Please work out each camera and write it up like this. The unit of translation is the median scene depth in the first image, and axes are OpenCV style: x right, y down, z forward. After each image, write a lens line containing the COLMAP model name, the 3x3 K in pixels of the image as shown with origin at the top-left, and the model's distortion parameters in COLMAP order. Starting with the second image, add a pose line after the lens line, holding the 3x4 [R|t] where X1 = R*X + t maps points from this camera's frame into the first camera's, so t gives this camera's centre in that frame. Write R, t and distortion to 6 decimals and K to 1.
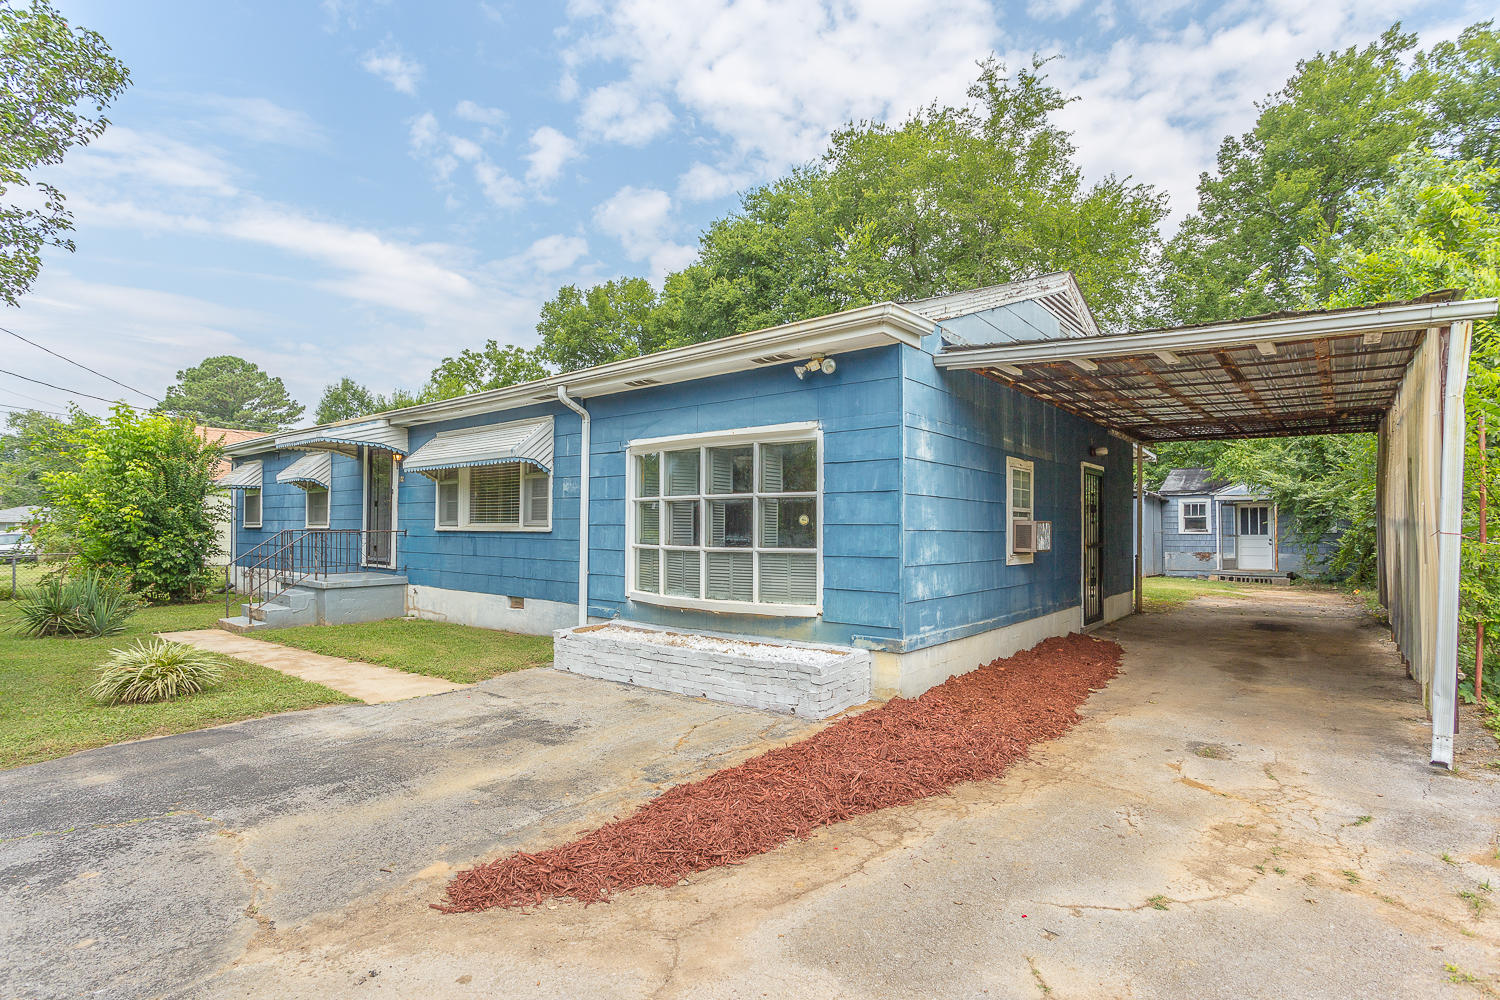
lens RADIAL K [[713.0, 0, 744.0], [0, 713.0, 523.4], [0, 0, 1]] dist [-0.039951, 0.025357]
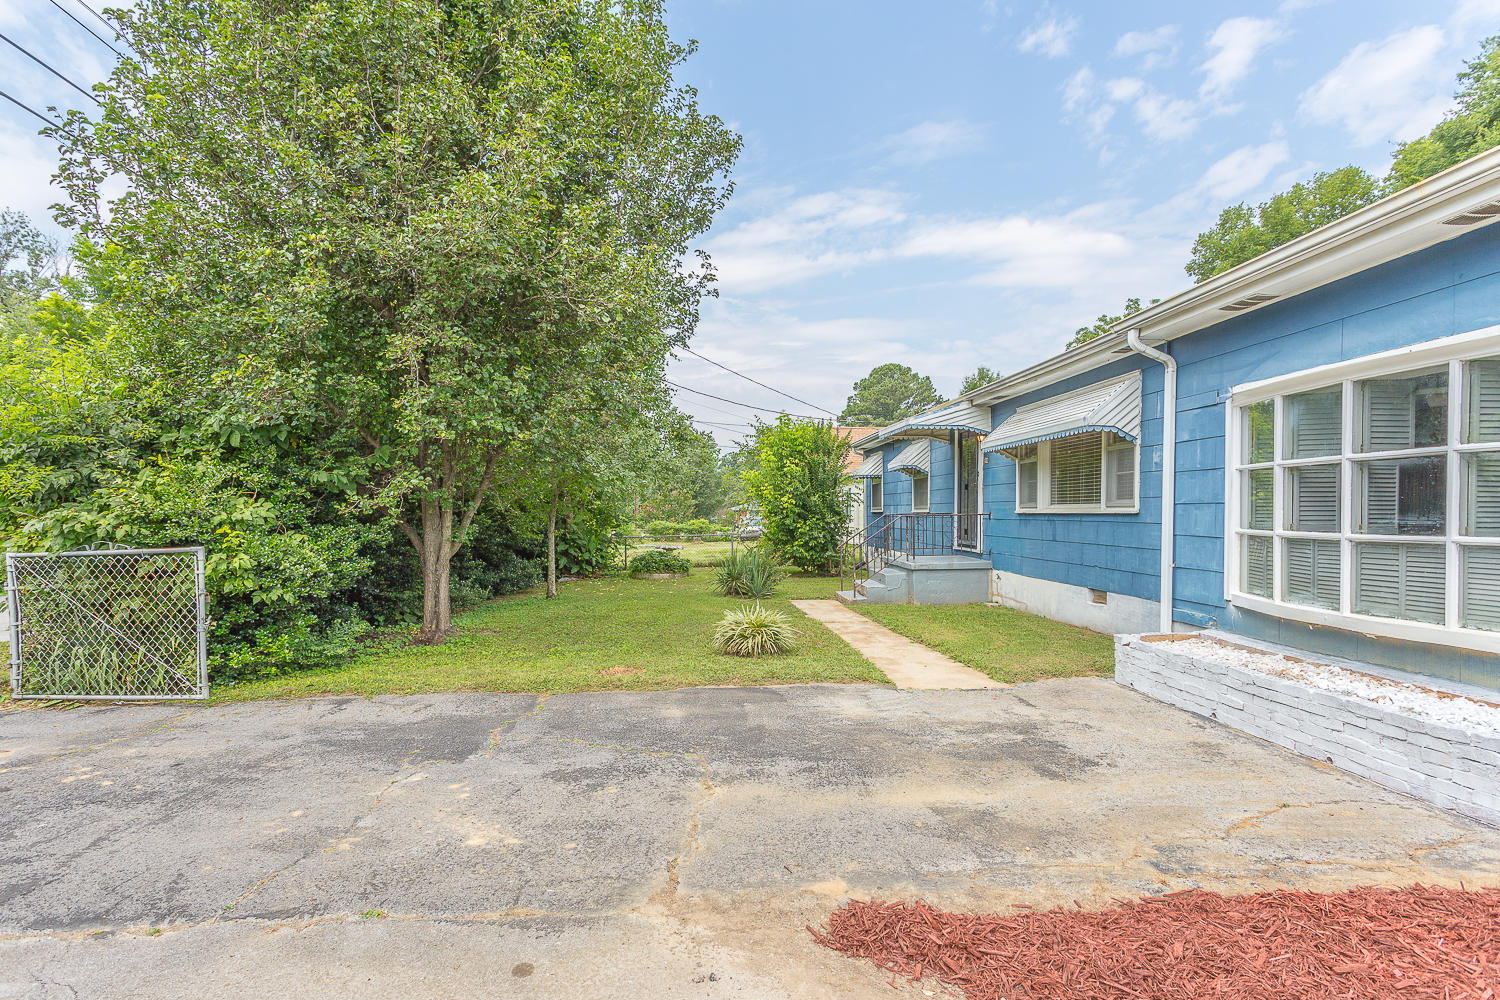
lens RADIAL K [[734.0, 0, 747.2], [0, 734.0, 532.5], [0, 0, 1]] dist [0.015839, -0.007646]
pose [[0.663630, 0.011150, -0.747977, 0.083332], [0.015323, 0.999477, 0.028494, 0.003551], [0.747904, -0.030371, 0.663112, 0.133665]]
